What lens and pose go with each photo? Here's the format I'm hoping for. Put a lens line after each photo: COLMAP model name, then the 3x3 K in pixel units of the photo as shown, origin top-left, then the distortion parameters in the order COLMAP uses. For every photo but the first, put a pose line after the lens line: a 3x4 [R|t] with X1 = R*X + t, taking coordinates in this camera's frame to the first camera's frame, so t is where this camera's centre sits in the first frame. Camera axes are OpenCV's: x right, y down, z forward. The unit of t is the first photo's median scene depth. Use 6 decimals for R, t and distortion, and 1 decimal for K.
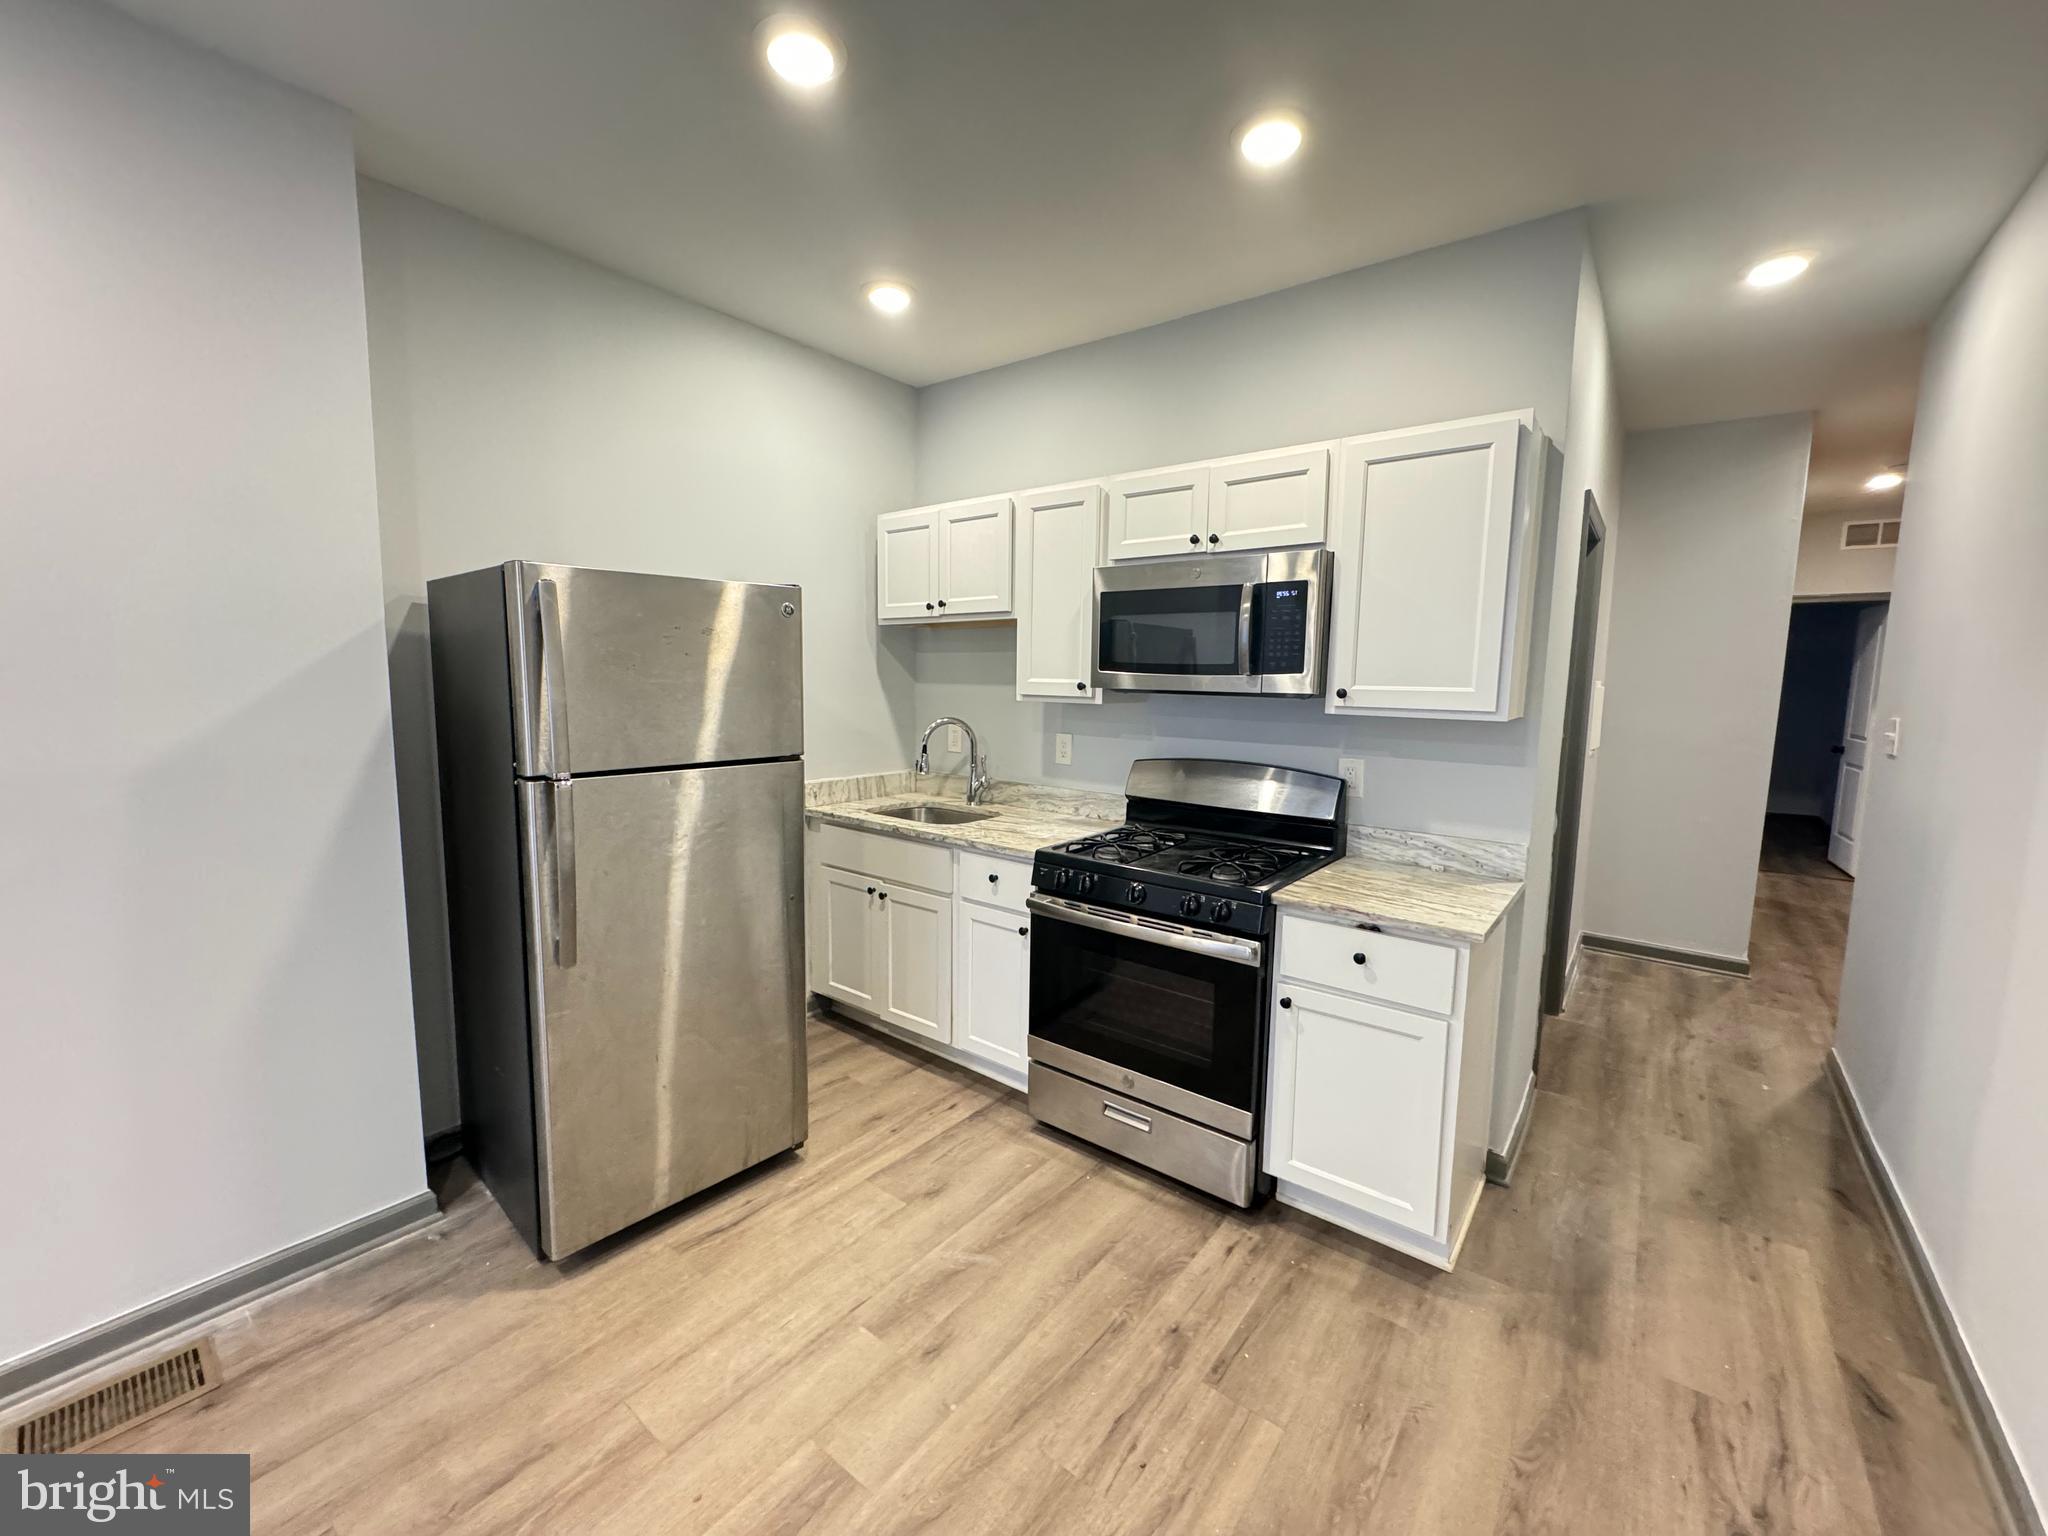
lens RADIAL K [[814.1, 0, 1021.9], [0, 814.1, 768.9], [0, 0, 1]] dist [-0.001738, 0.000669]
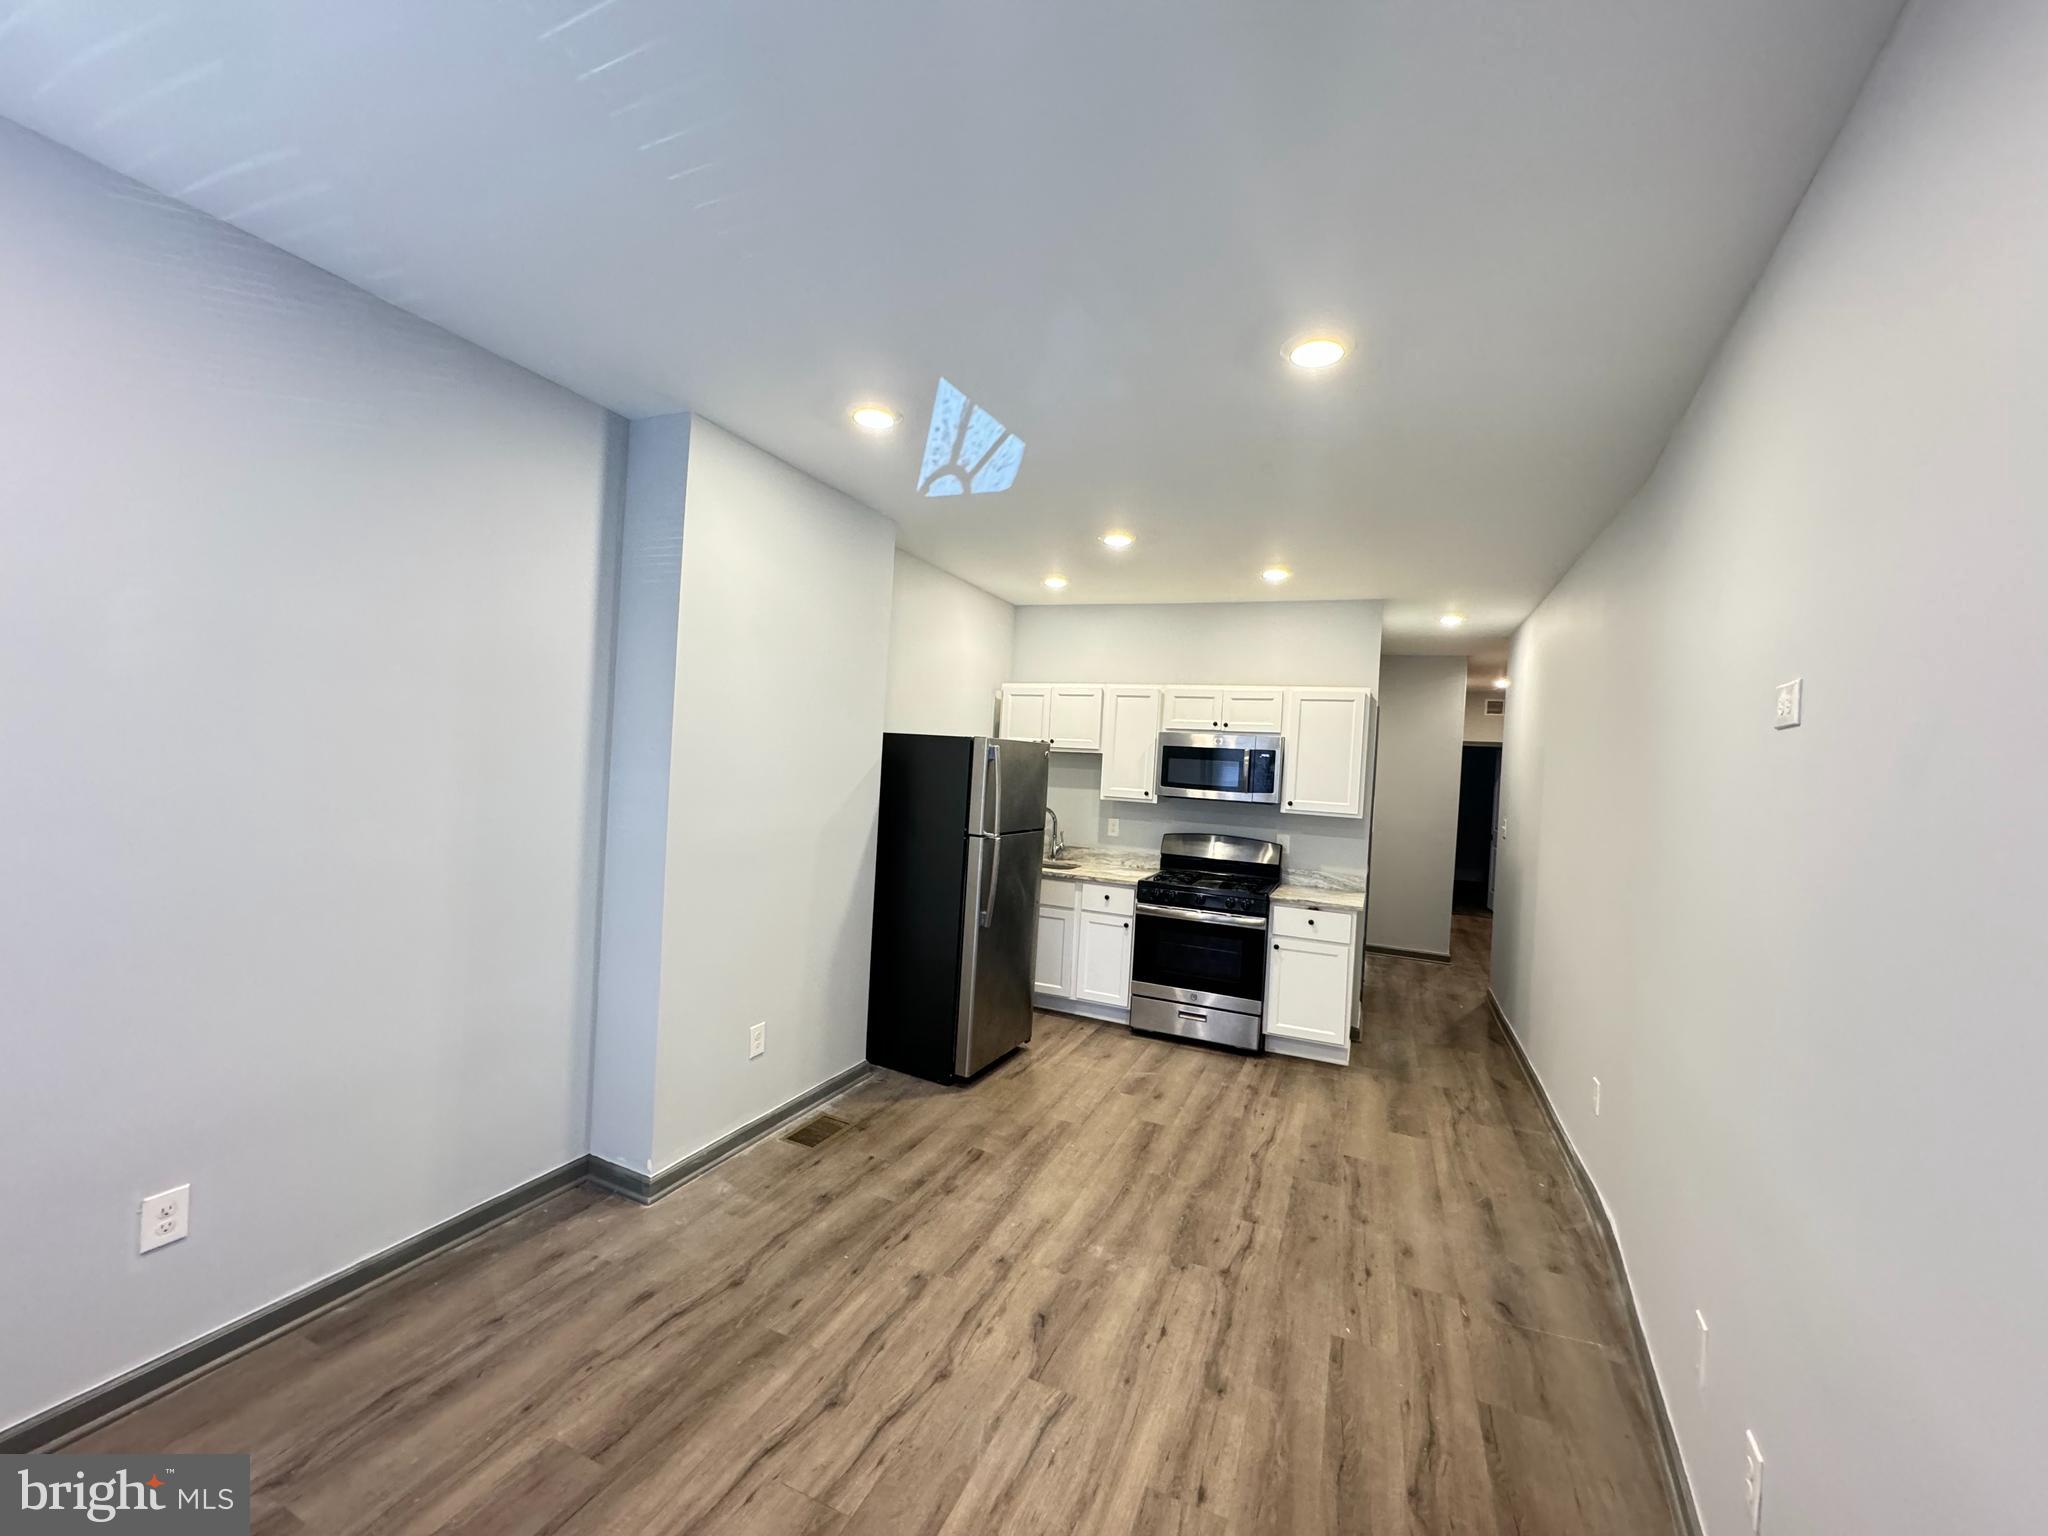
lens RADIAL K [[814.1, 0, 1024.7], [0, 814.1, 774.5], [0, 0, 1]] dist [-0.001738, 0.000669]
pose [[0.965548, 0.034779, 0.257891, -0.779889], [-0.010730, 0.995507, -0.094082, 0.037976], [-0.260004, 0.088074, 0.961582, -0.822526]]
